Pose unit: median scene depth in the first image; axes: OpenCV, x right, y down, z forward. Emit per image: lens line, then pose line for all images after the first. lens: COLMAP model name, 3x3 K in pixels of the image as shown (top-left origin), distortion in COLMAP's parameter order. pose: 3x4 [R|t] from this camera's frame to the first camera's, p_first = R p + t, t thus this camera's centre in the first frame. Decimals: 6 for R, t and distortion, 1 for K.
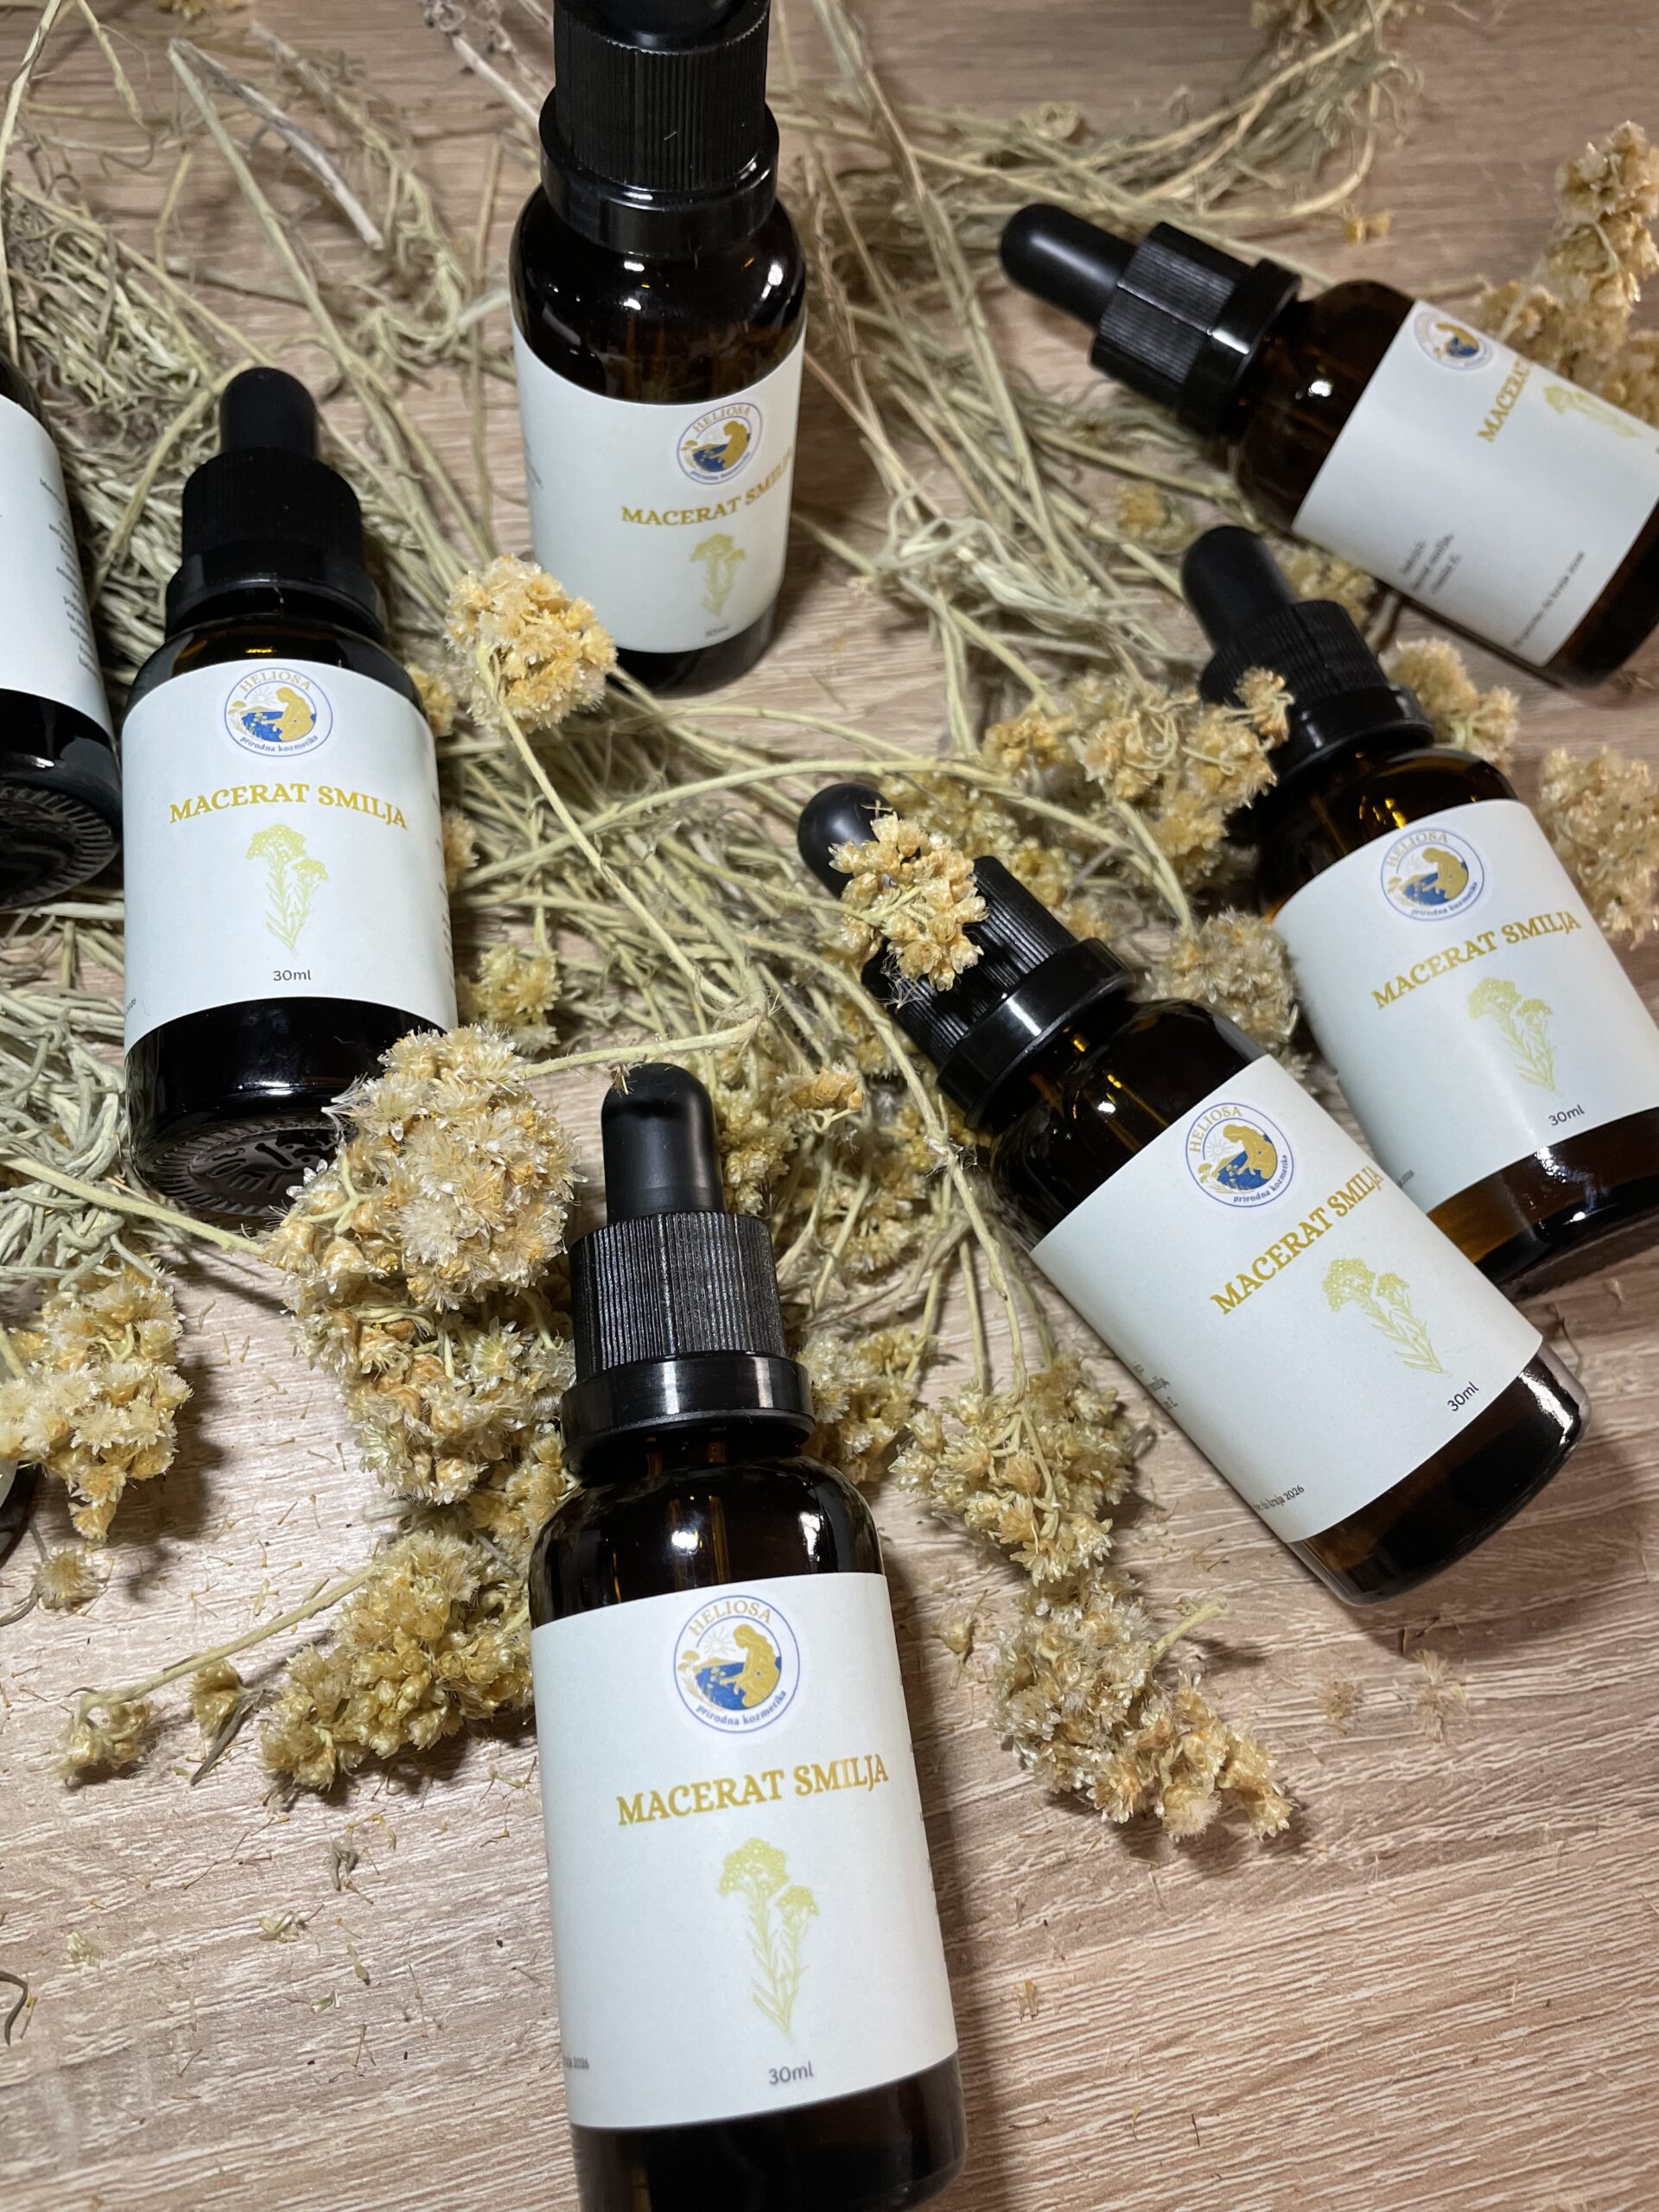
lens RADIAL K [[1819.2, 0, 829.5], [0, 1819.2, 1106.0], [0, 0, 1]] dist [-0.045933, -0.004916]
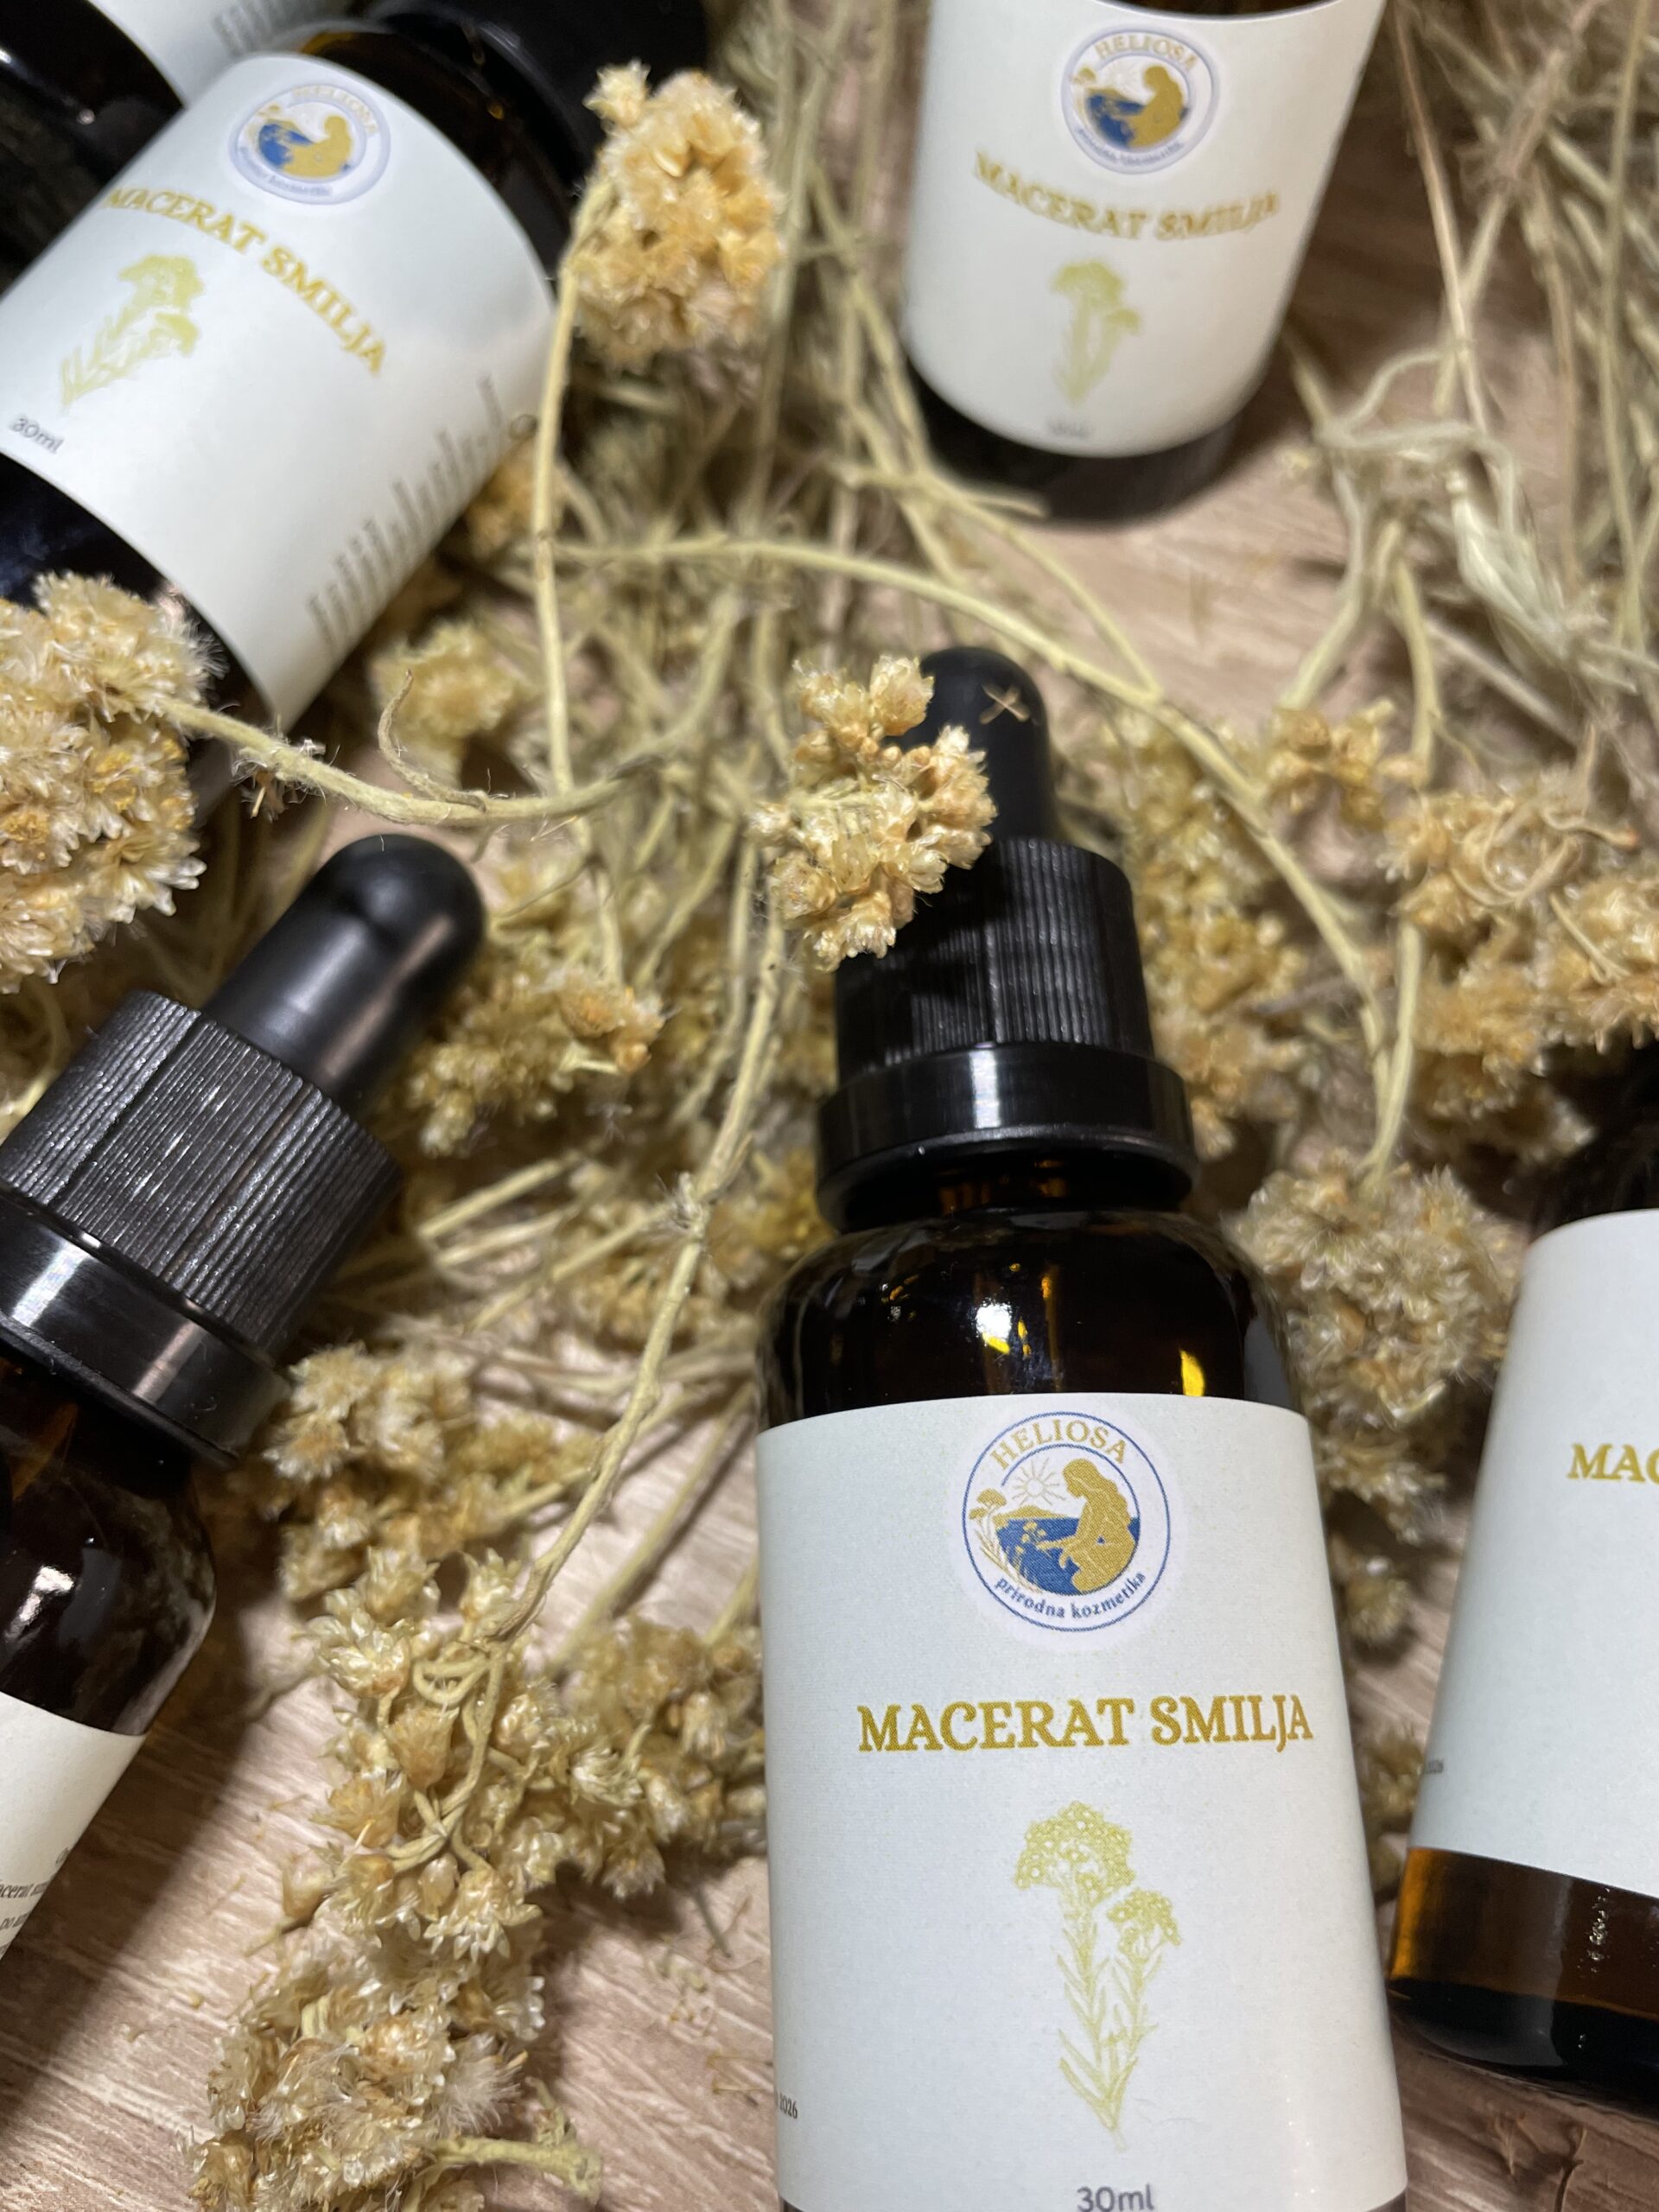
lens RADIAL K [[1819.2, 0, 829.5], [0, 1819.2, 1106.0], [0, 0, 1]] dist [-0.045933, -0.004916]
pose [[0.778432, 0.540729, -0.318834, 0.241281], [-0.547103, 0.833447, 0.077741, -0.065802], [0.307768, 0.113919, 0.944617, 0.419278]]
